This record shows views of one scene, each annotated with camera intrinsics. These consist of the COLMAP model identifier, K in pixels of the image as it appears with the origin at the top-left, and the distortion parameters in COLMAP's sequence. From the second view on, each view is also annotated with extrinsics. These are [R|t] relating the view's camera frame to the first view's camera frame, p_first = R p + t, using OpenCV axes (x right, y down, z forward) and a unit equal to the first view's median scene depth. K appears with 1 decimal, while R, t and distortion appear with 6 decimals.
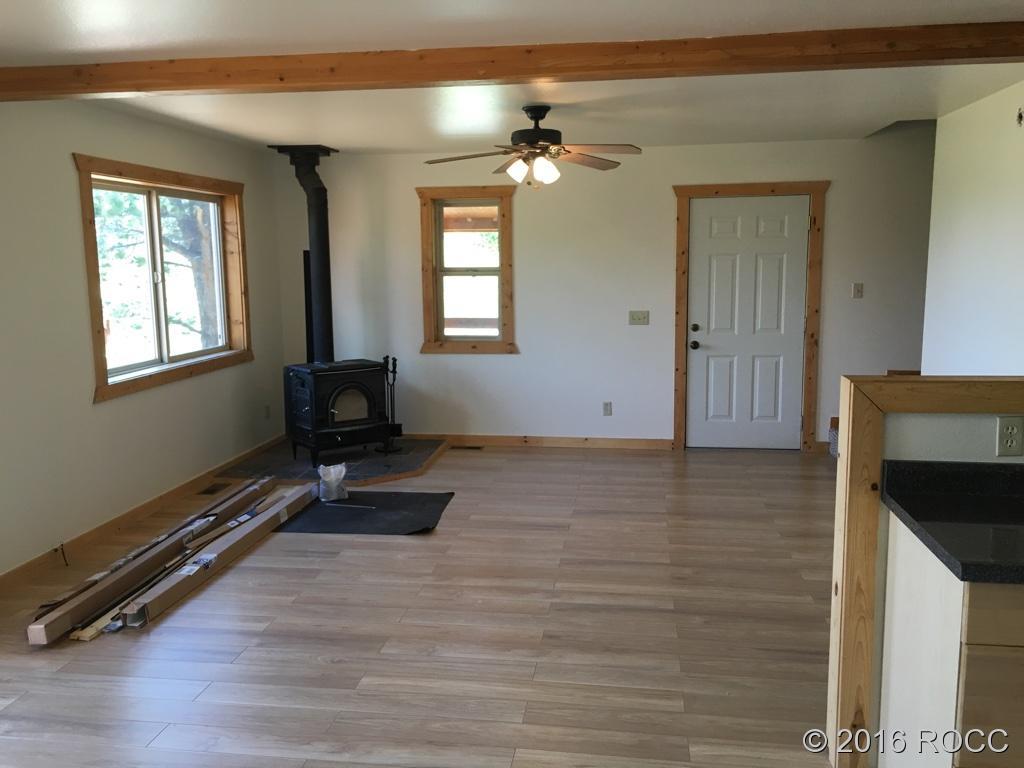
lens RADIAL K [[875.5, 0, 506.3], [0, 875.5, 382.6], [0, 0, 1]] dist [0.002345, -0.000065]
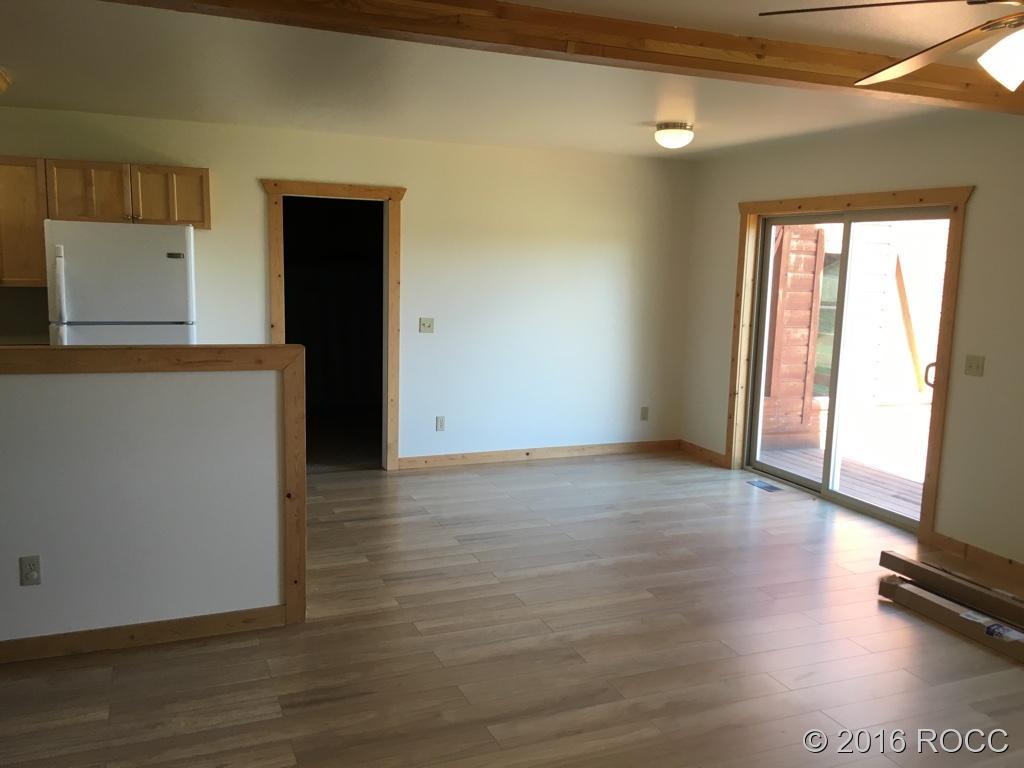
lens RADIAL K [[875.5, 0, 506.3], [0, 875.5, 382.6], [0, 0, 1]] dist [0.002345, -0.000065]
pose [[-0.857462, 0.074312, -0.509153, 0.636055], [-0.088757, 0.953322, 0.288615, -0.303124], [0.506834, 0.292667, -0.810842, 1.789787]]
